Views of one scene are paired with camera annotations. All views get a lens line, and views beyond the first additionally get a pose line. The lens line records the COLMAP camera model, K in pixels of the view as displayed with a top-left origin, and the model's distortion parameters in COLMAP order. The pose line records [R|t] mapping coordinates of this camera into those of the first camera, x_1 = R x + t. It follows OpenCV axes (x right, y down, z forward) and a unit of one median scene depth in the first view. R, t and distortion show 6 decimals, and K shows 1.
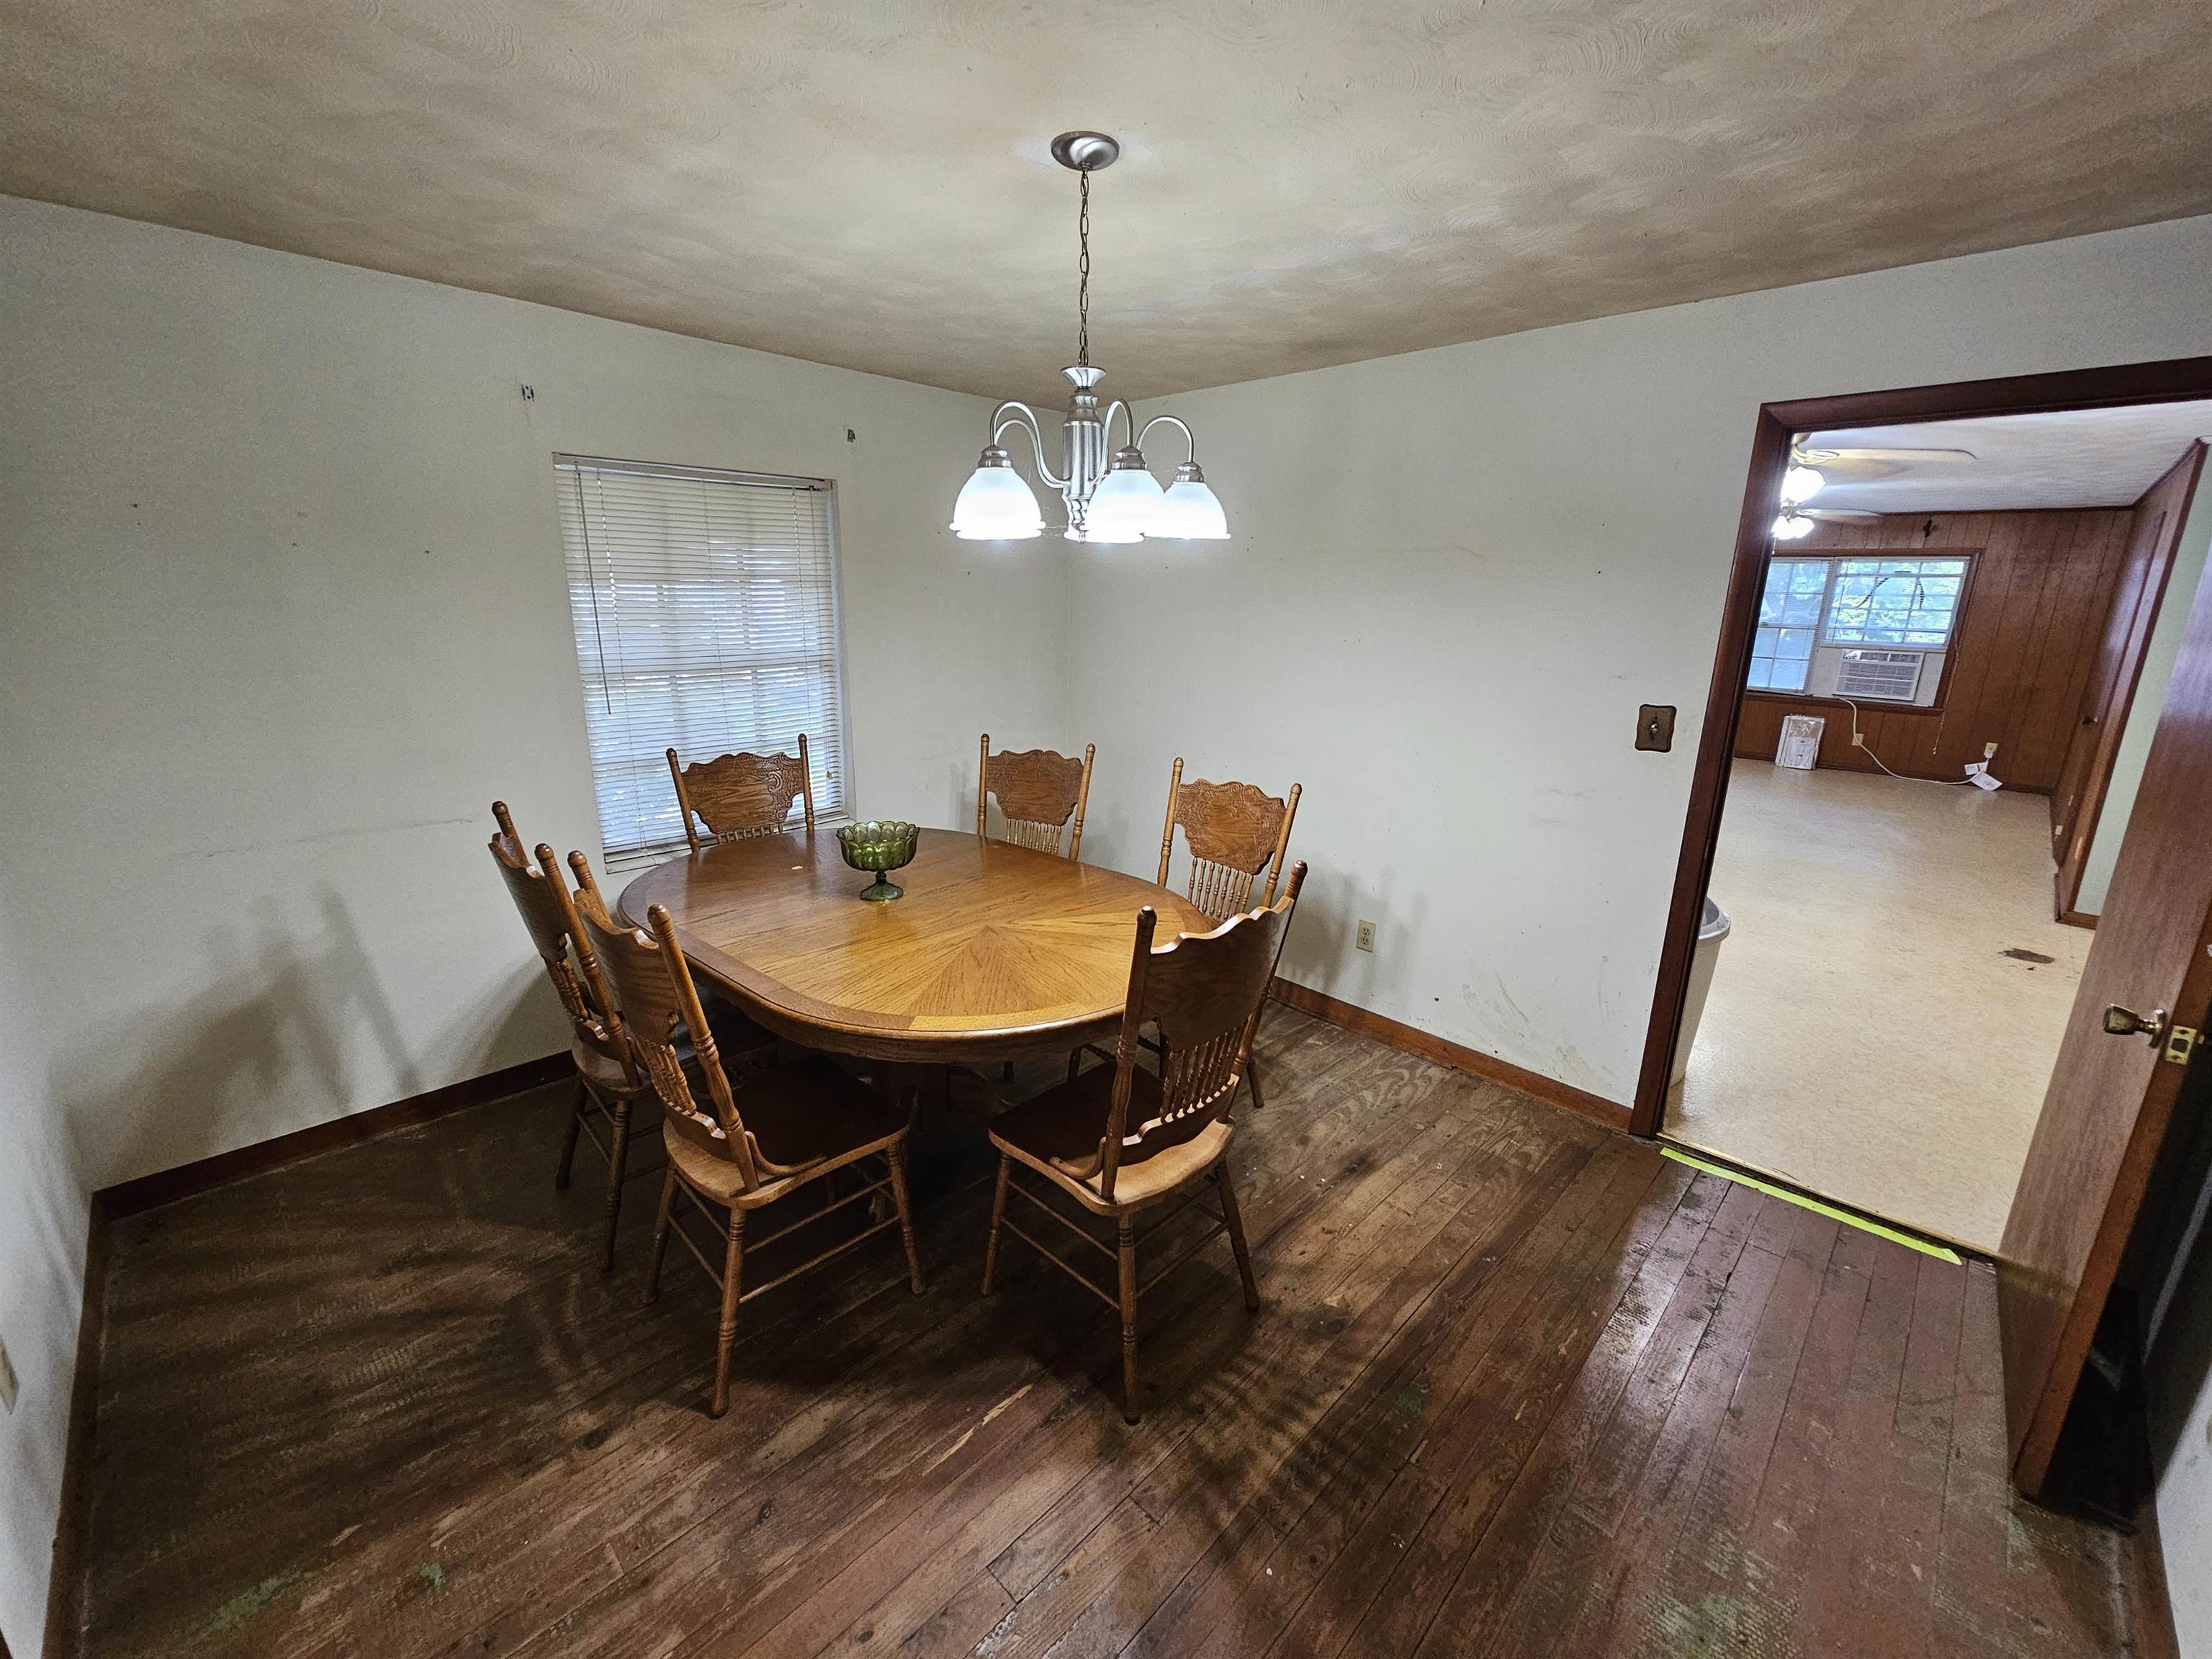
lens RADIAL K [[910.5, 0, 1106.6], [0, 910.5, 821.1], [0, 0, 1]] dist [-0.002494, 0.000489]
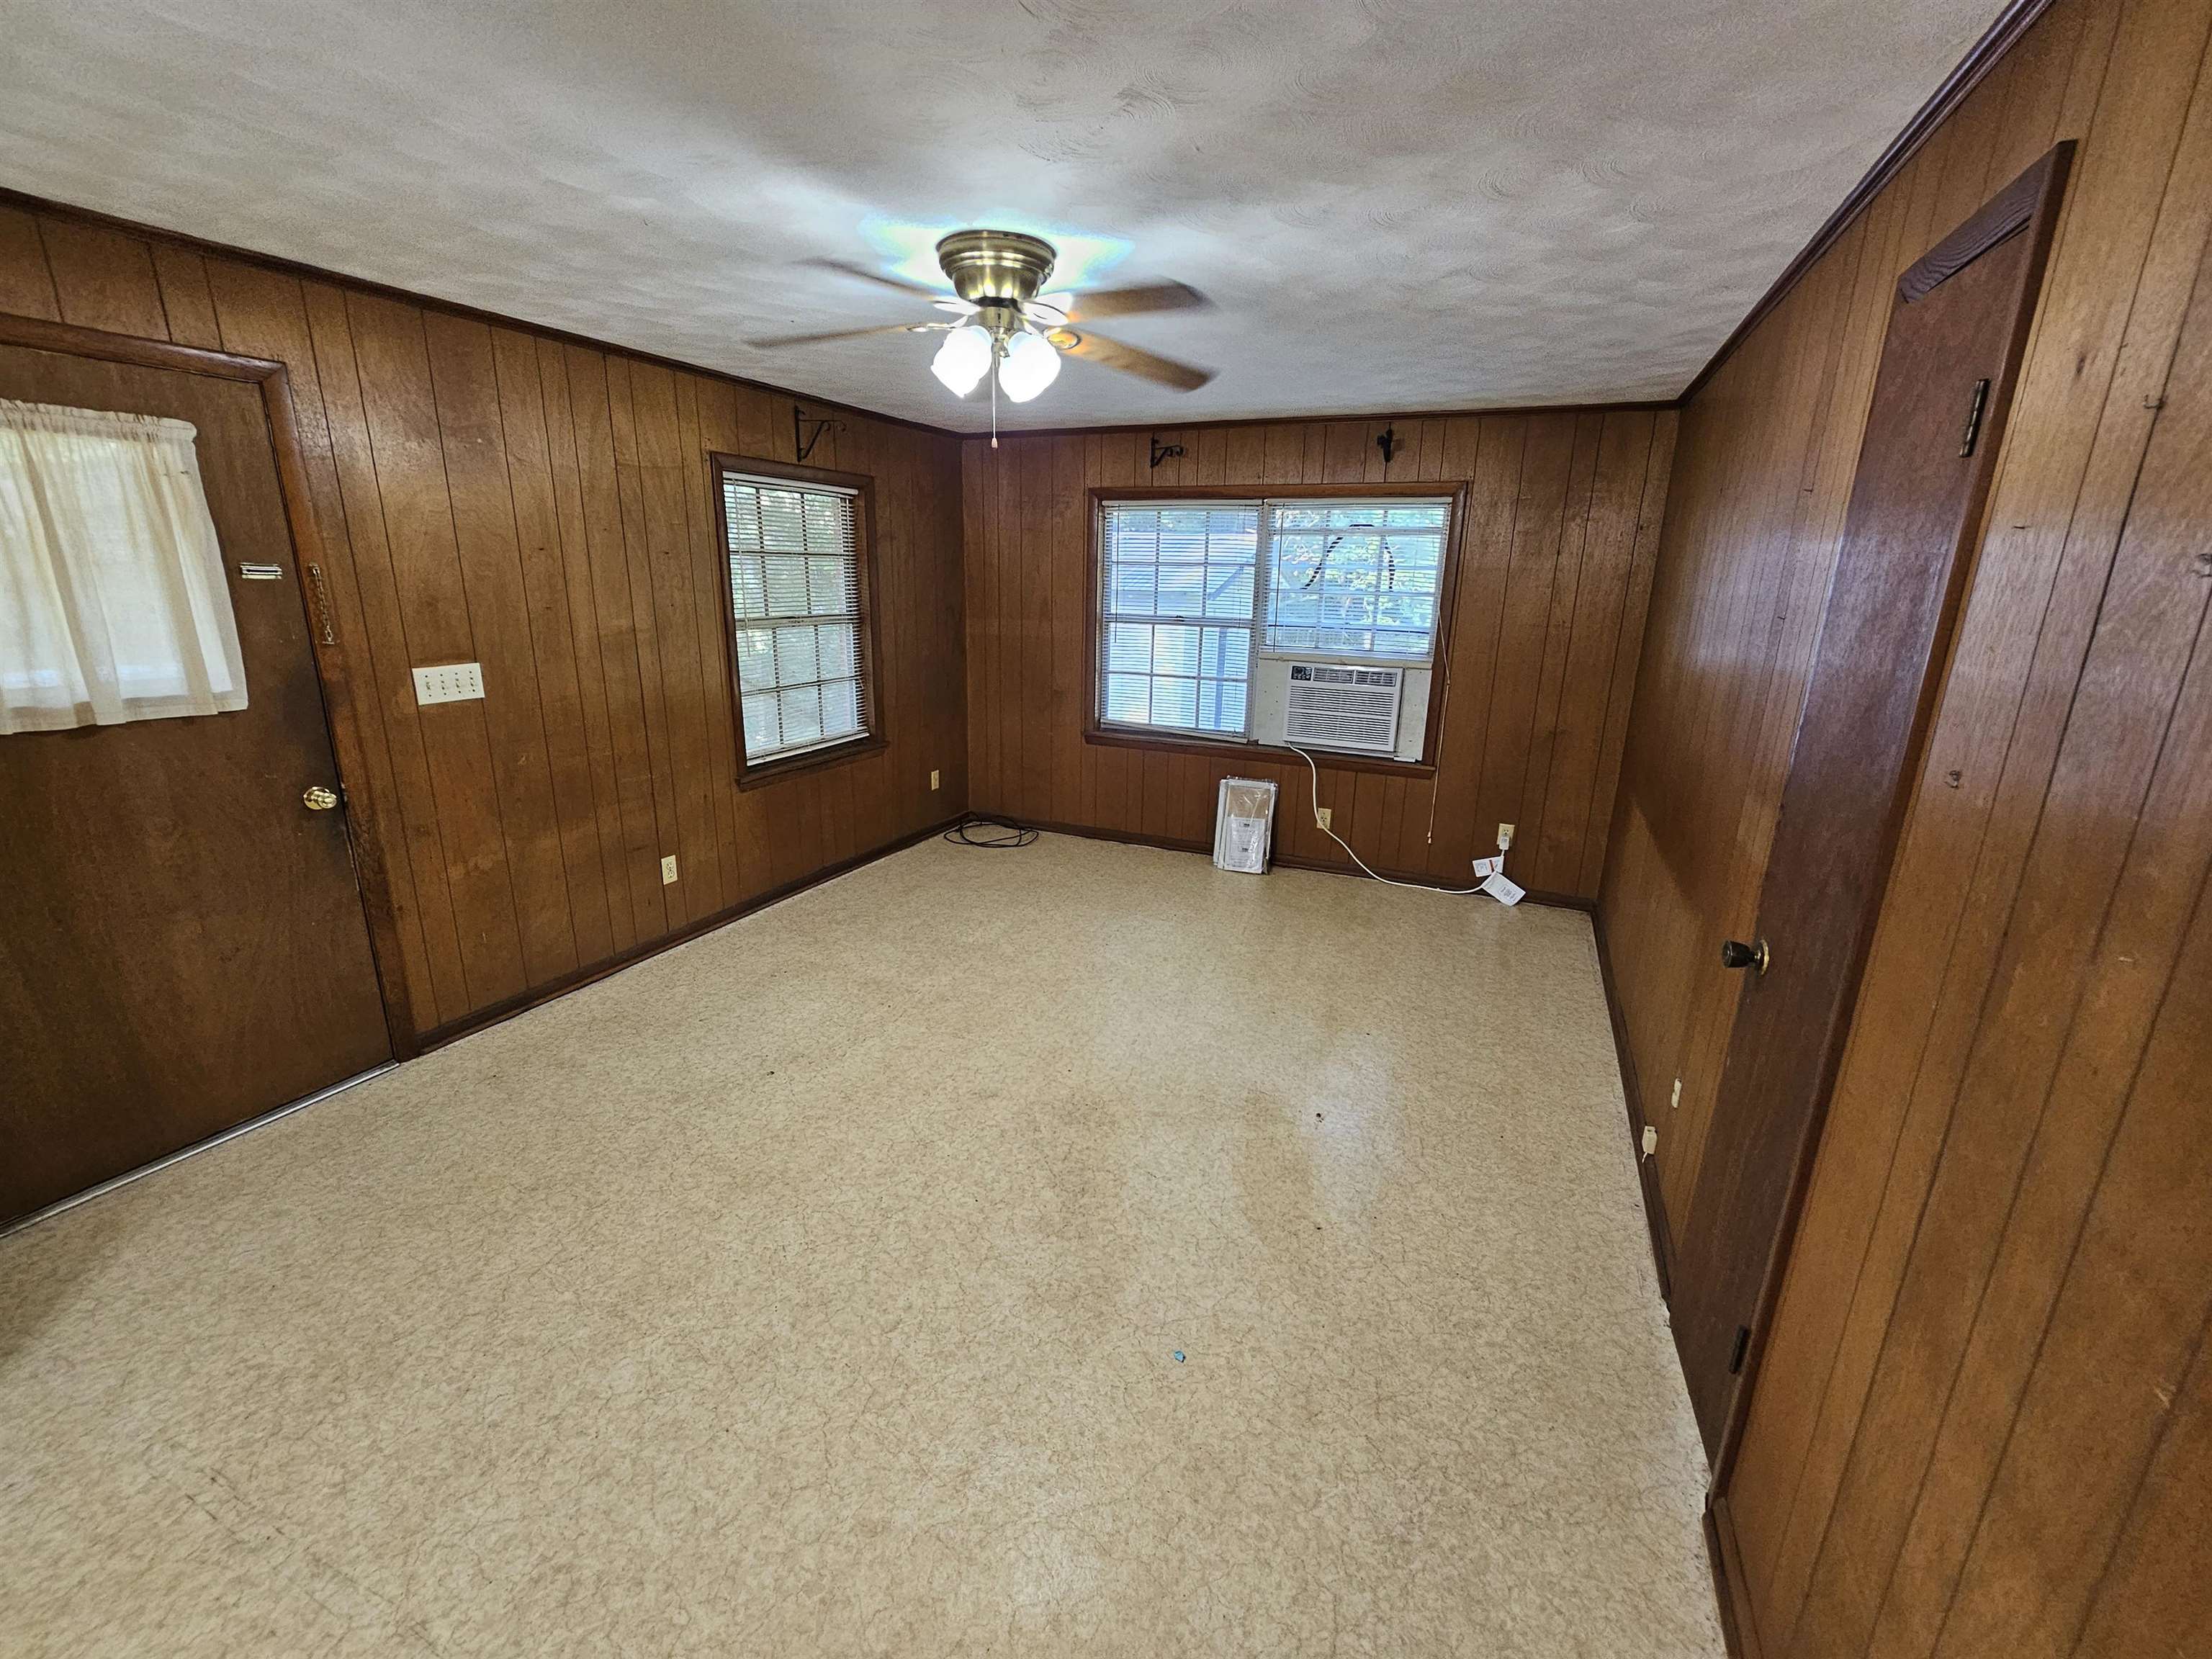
lens RADIAL K [[910.5, 0, 1110.2], [0, 910.5, 813.5], [0, 0, 1]] dist [-0.002494, 0.000489]
pose [[0.934841, -0.090580, 0.343319, 0.494479], [0.085047, 0.995889, 0.031171, -0.120808], [-0.344732, 0.000059, 0.938701, 0.497459]]
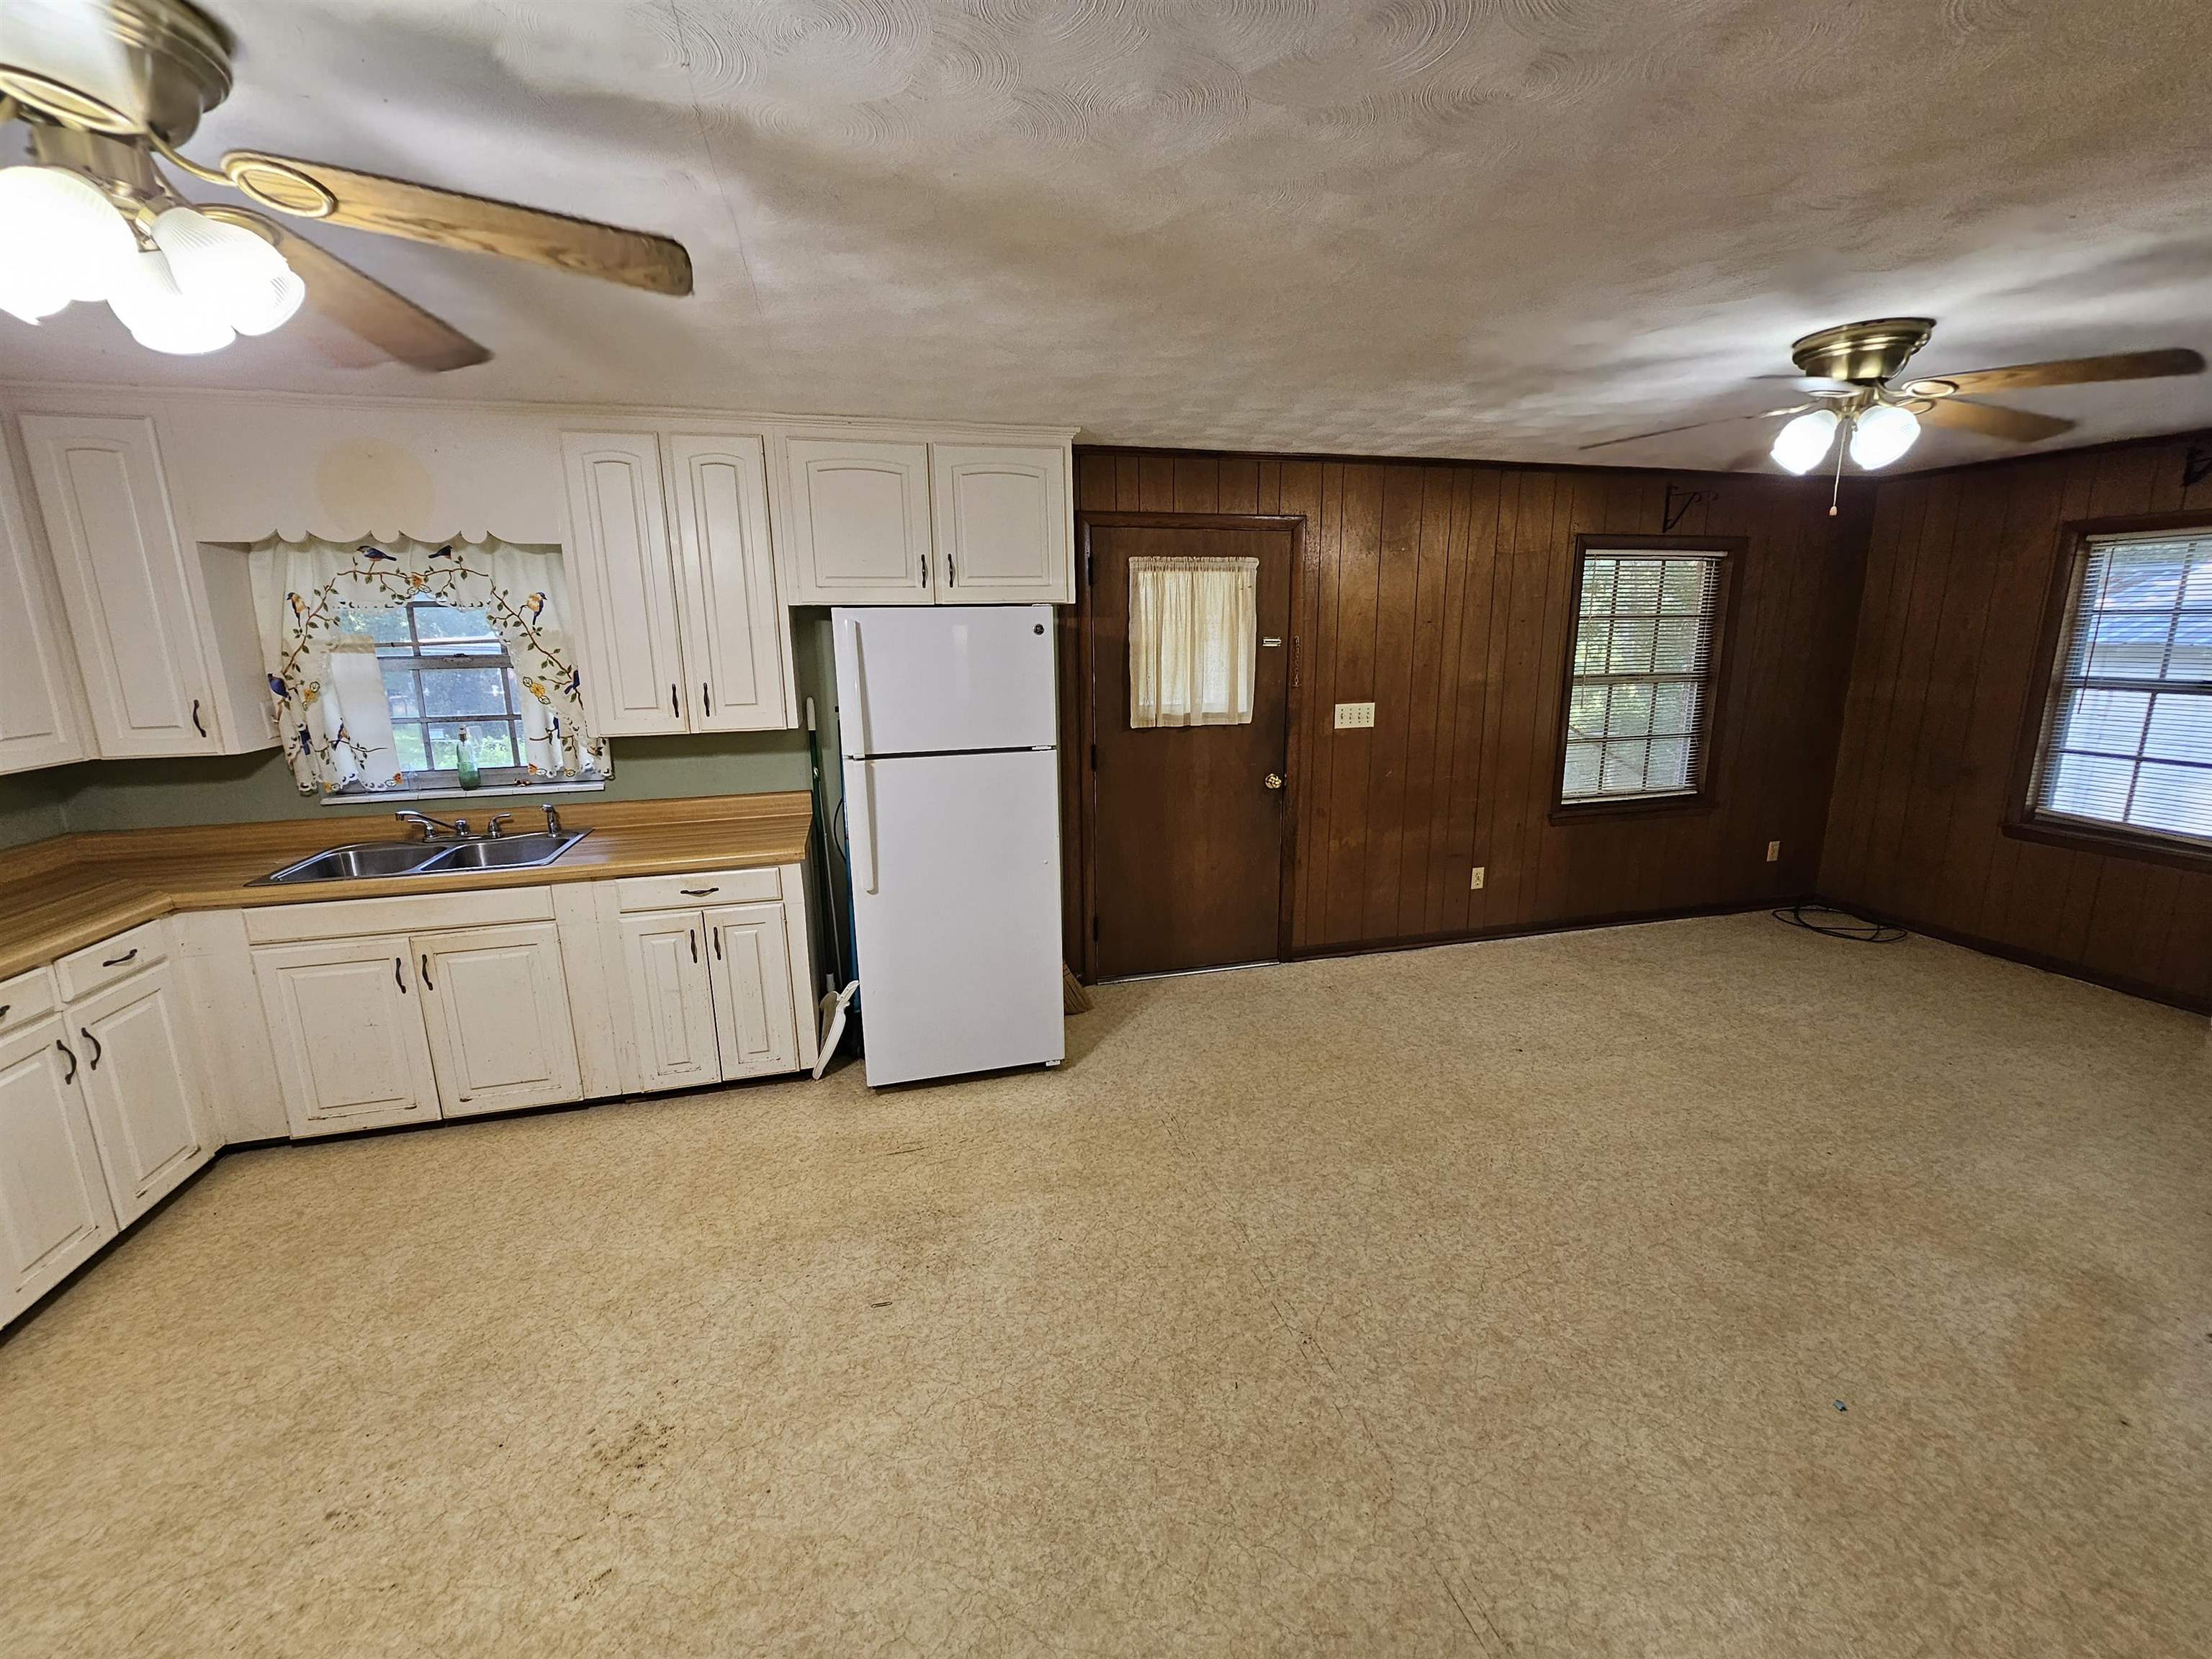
lens RADIAL K [[910.5, 0, 1107.3], [0, 910.5, 819.4], [0, 0, 1]] dist [-0.002494, 0.000489]
pose [[0.864088, 0.078040, -0.497254, 0.519229], [-0.100048, 0.994825, -0.017726, -0.101162], [0.493297, 0.065066, 0.867424, 0.409148]]
